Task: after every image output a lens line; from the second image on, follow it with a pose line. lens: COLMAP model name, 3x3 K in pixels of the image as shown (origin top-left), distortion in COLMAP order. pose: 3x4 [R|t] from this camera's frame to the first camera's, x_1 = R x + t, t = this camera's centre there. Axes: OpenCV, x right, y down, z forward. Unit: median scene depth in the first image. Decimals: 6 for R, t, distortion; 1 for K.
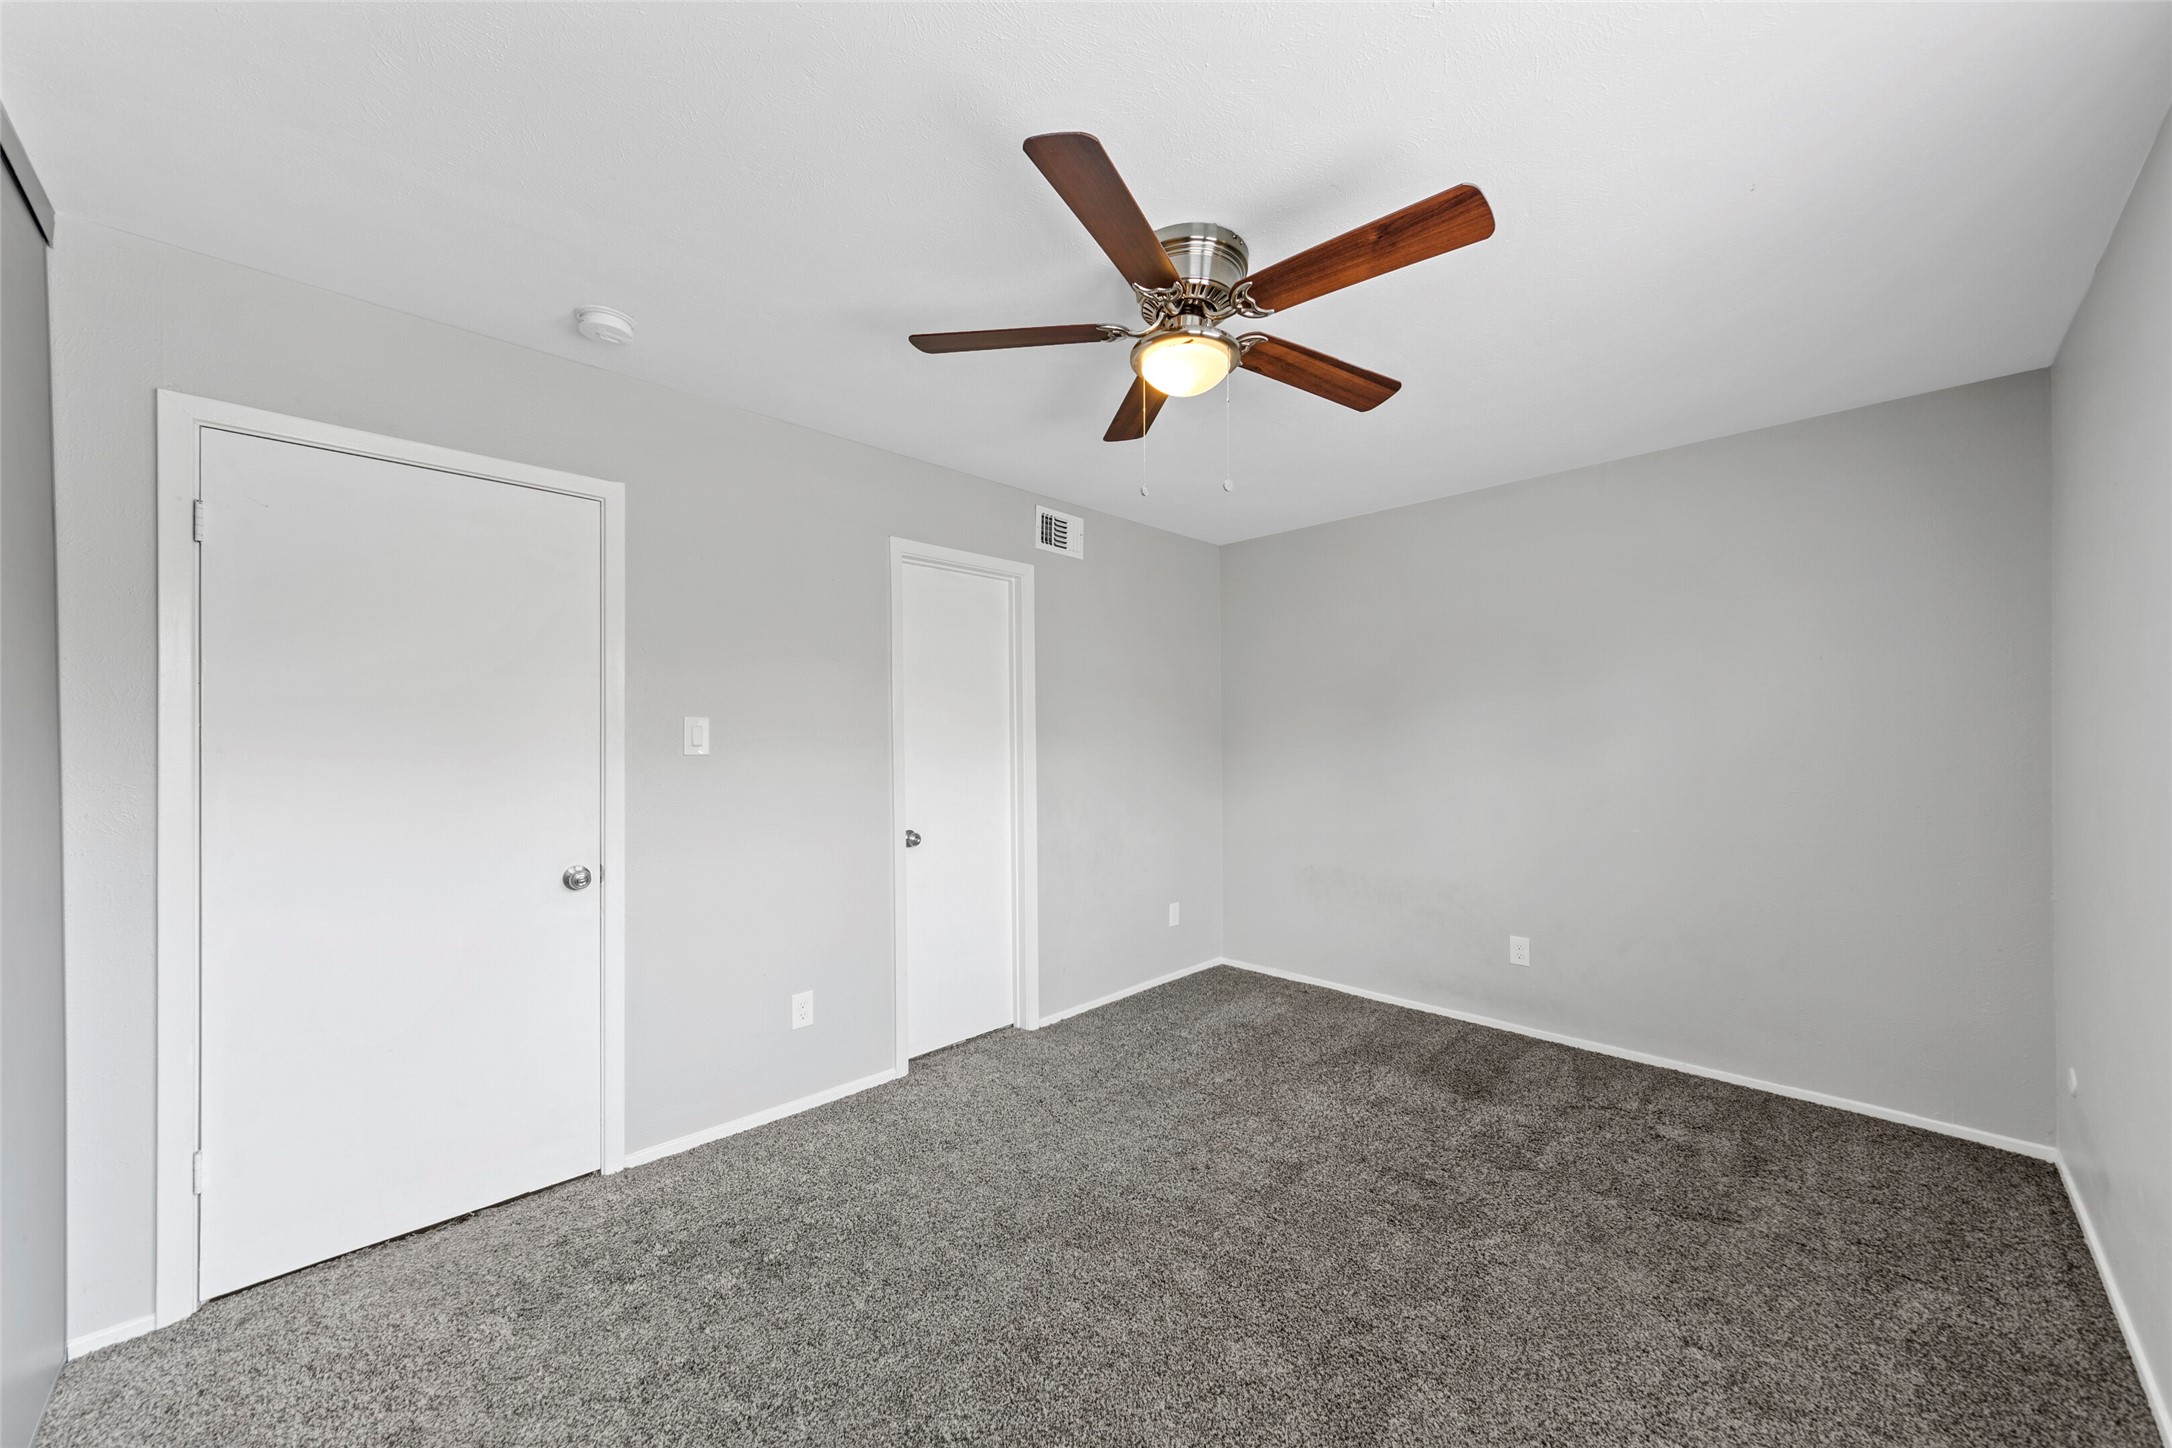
lens RADIAL K [[798.1, 0, 1089.3], [0, 798.1, 736.2], [0, 0, 1]] dist [-0.000560, -0.000045]
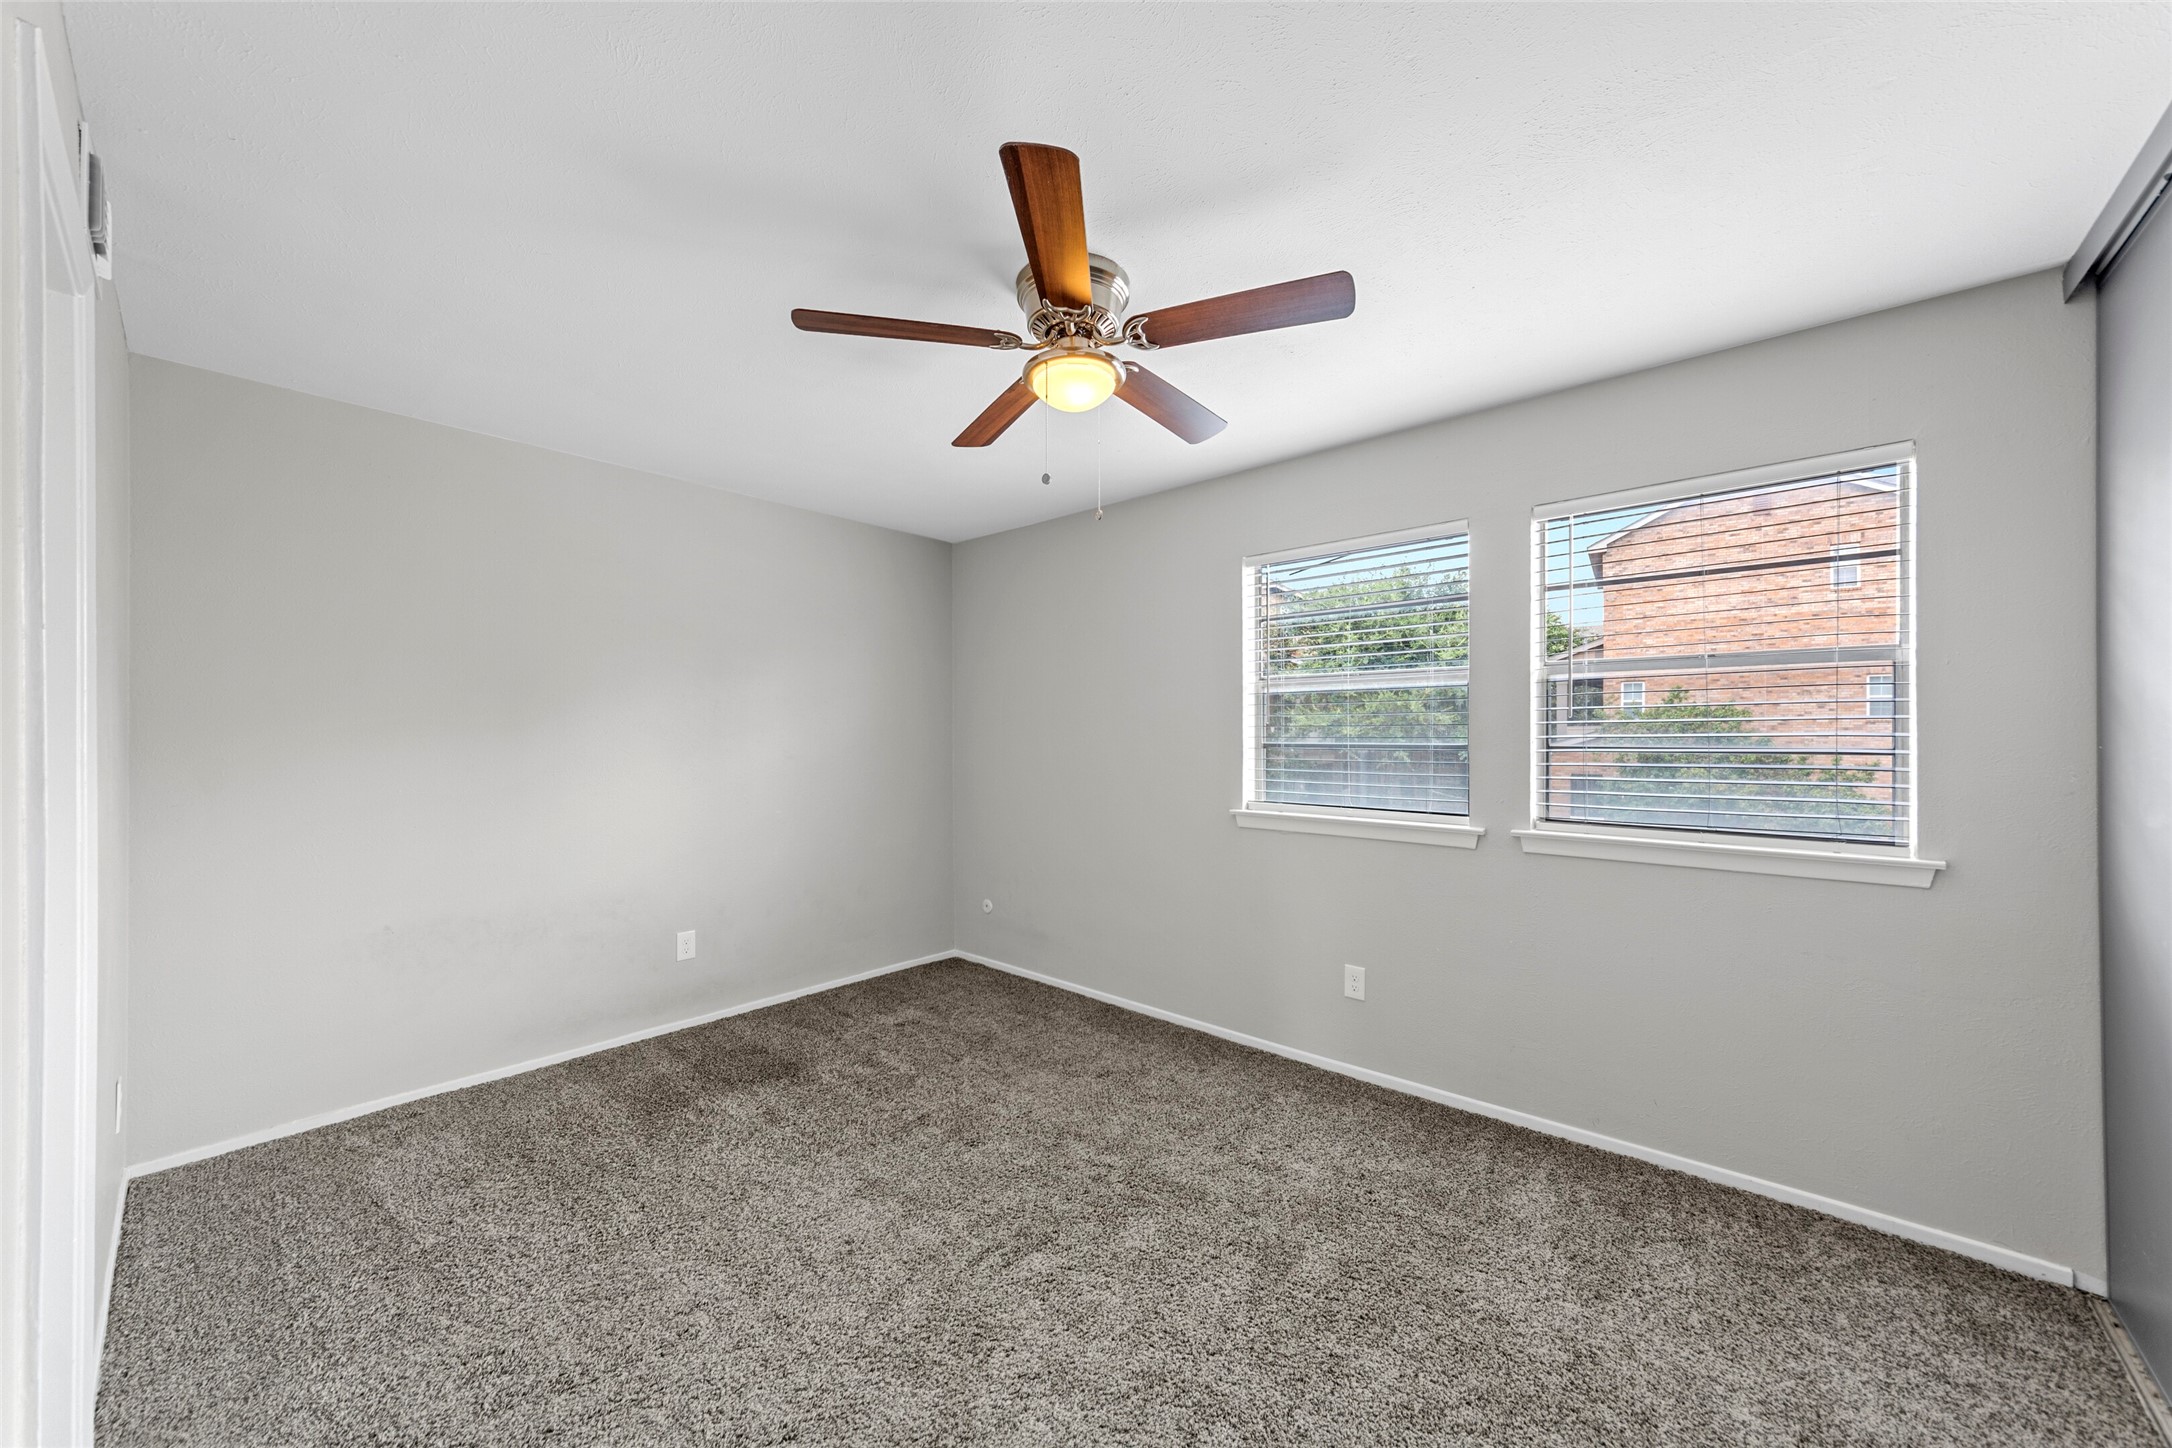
lens RADIAL K [[798.1, 0, 1089.3], [0, 798.1, 736.2], [0, 0, 1]] dist [-0.000560, -0.000045]
pose [[-0.069816, -0.003463, 0.997554, -0.546878], [-0.006934, 0.999972, 0.002986, -0.003092], [-0.997536, -0.006708, -0.069838, 0.613641]]
